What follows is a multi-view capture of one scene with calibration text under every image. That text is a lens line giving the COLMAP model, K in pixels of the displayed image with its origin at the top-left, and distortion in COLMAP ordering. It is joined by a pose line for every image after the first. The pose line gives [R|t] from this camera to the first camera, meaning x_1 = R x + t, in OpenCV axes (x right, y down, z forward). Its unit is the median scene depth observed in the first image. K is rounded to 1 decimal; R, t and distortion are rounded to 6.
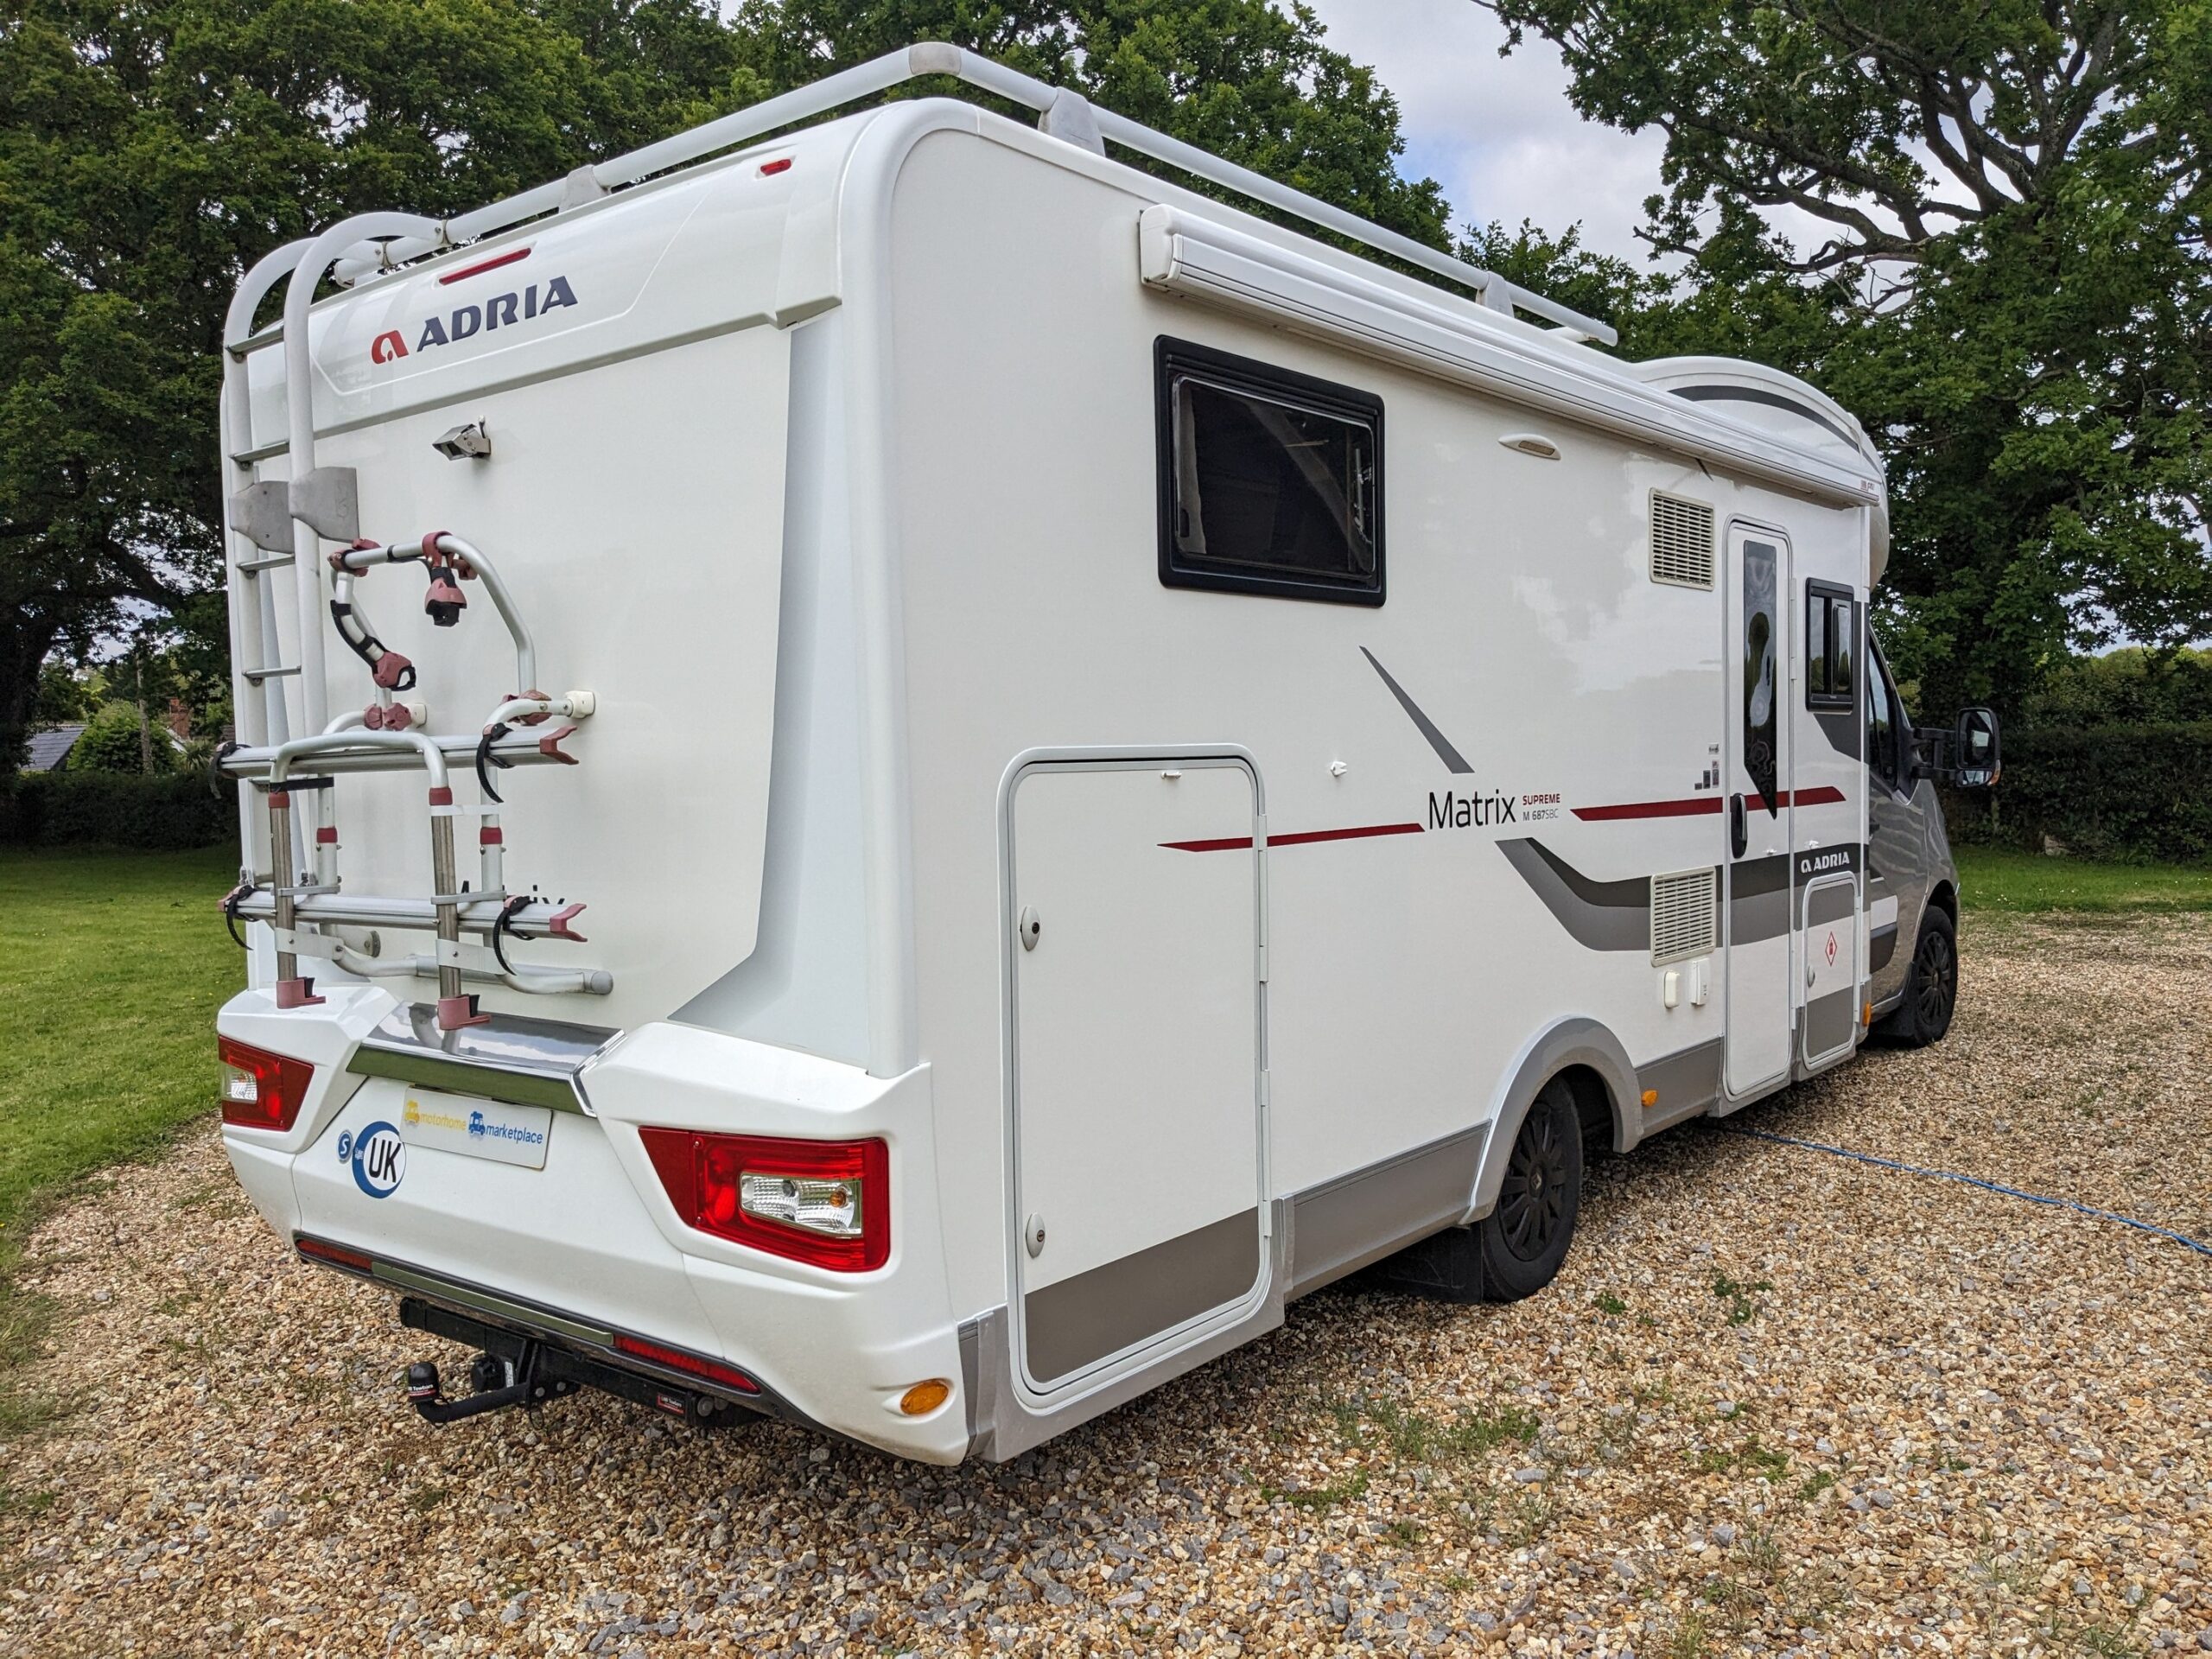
lens RADIAL K [[1763.8, 0, 1108.5], [0, 1763.8, 839.3], [0, 0, 1]] dist [0.047163, -0.063021]
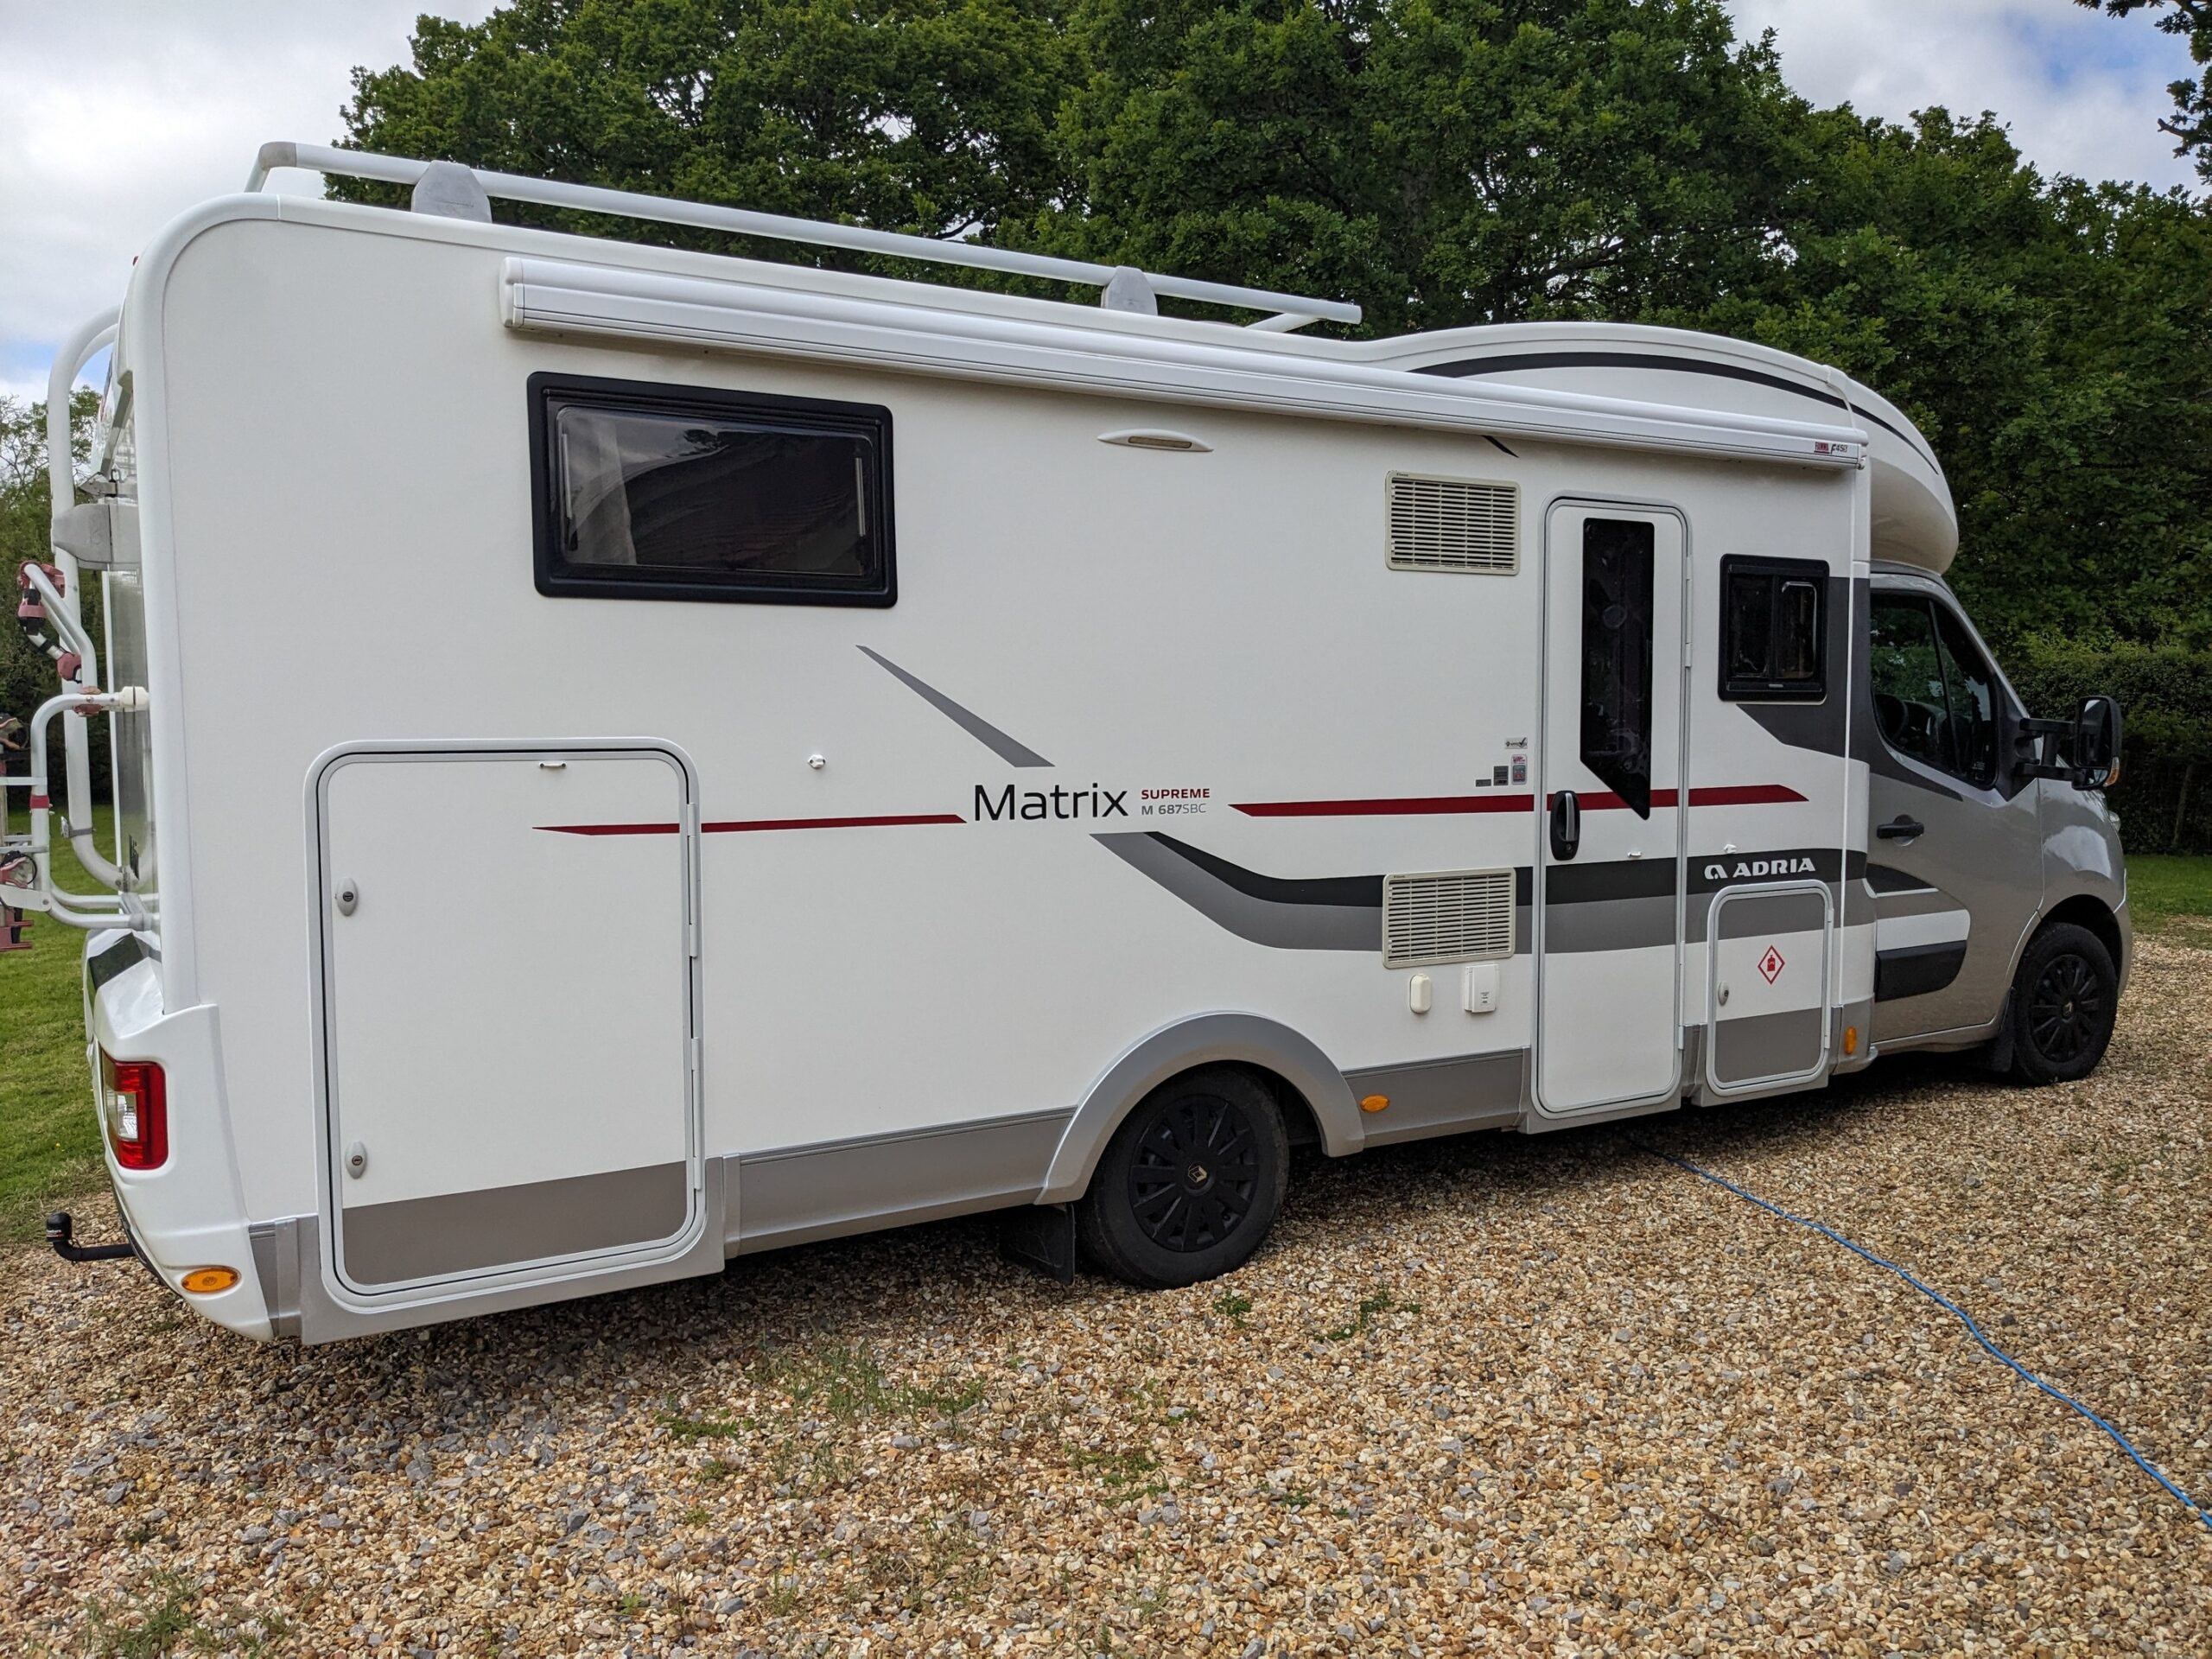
lens RADIAL K [[1763.8, 0, 1108.0], [0, 1763.8, 830.5], [0, 0, 1]] dist [0.047163, -0.063021]
pose [[0.937382, 0.039089, -0.346102, 0.557051], [-0.032186, 0.999152, 0.025673, -0.026161], [0.346812, -0.012926, 0.937845, 0.051513]]
